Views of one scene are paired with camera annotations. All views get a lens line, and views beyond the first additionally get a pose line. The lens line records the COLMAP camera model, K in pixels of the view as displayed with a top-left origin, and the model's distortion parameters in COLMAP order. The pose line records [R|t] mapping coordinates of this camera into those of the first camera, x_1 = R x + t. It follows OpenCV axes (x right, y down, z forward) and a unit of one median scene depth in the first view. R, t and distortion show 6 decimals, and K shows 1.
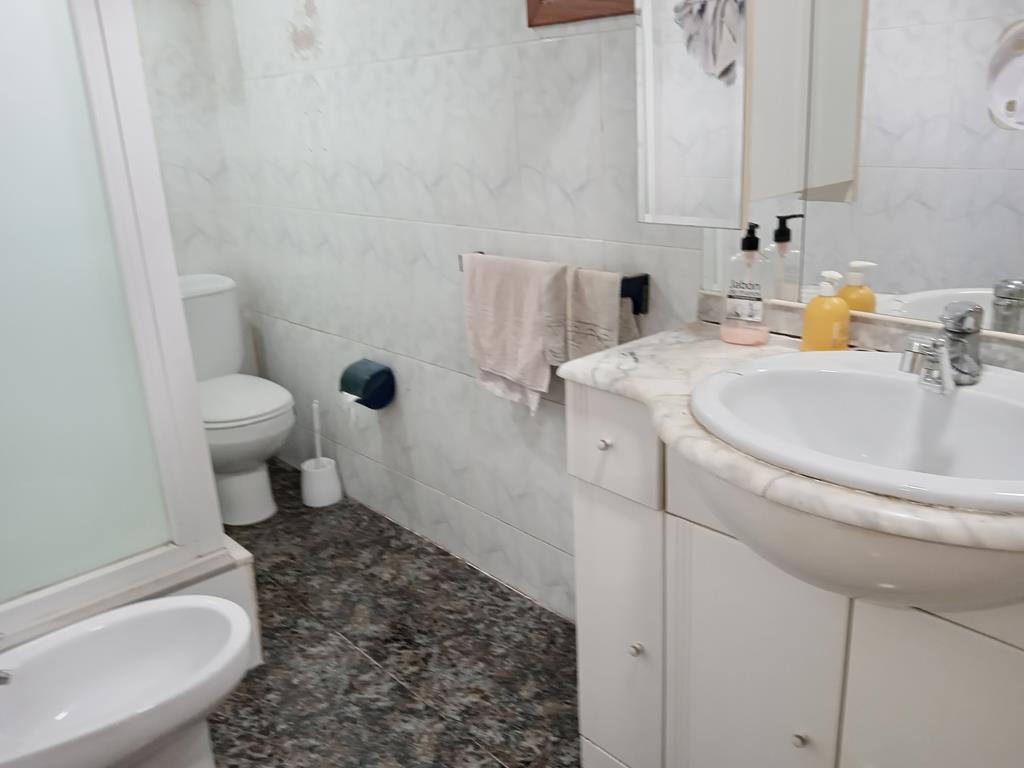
lens RADIAL K [[833.5, 0, 531.0], [0, 833.5, 384.7], [0, 0, 1]] dist [0.075255, -0.147765]
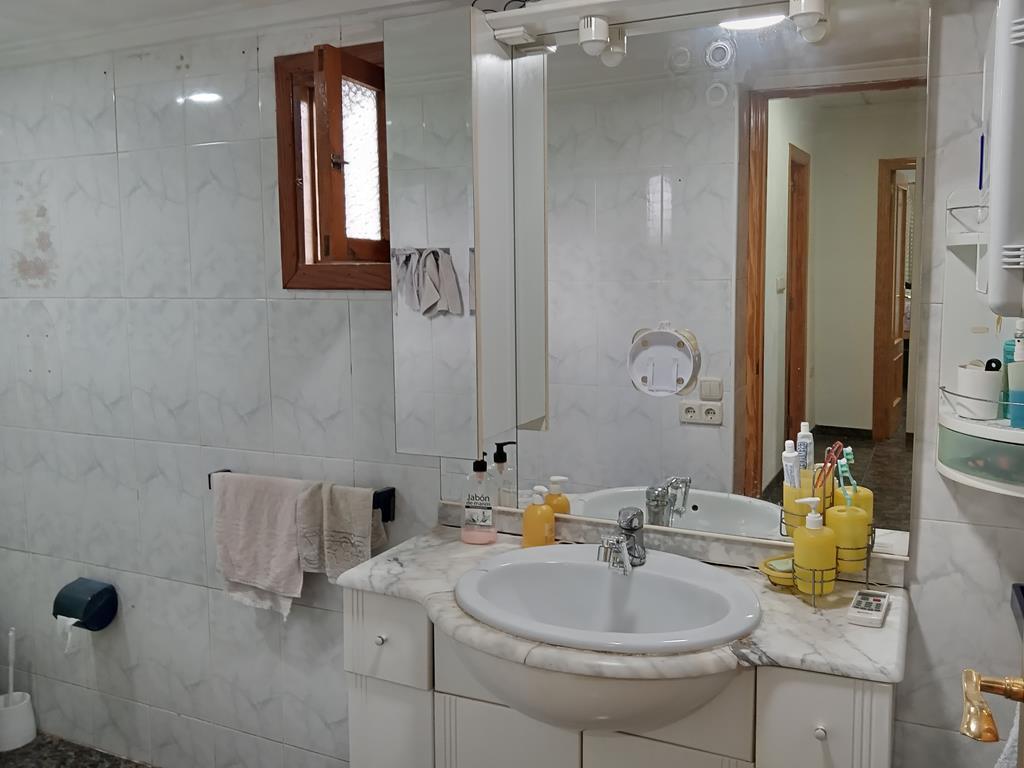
lens RADIAL K [[861.7, 0, 530.6], [0, 861.7, 349.6], [0, 0, 1]] dist [0.061097, -0.125511]
pose [[0.925811, 0.007091, 0.377919, -0.171040], [0.084216, 0.970823, -0.224524, -0.032755], [-0.368485, 0.239694, 0.898201, -0.279612]]
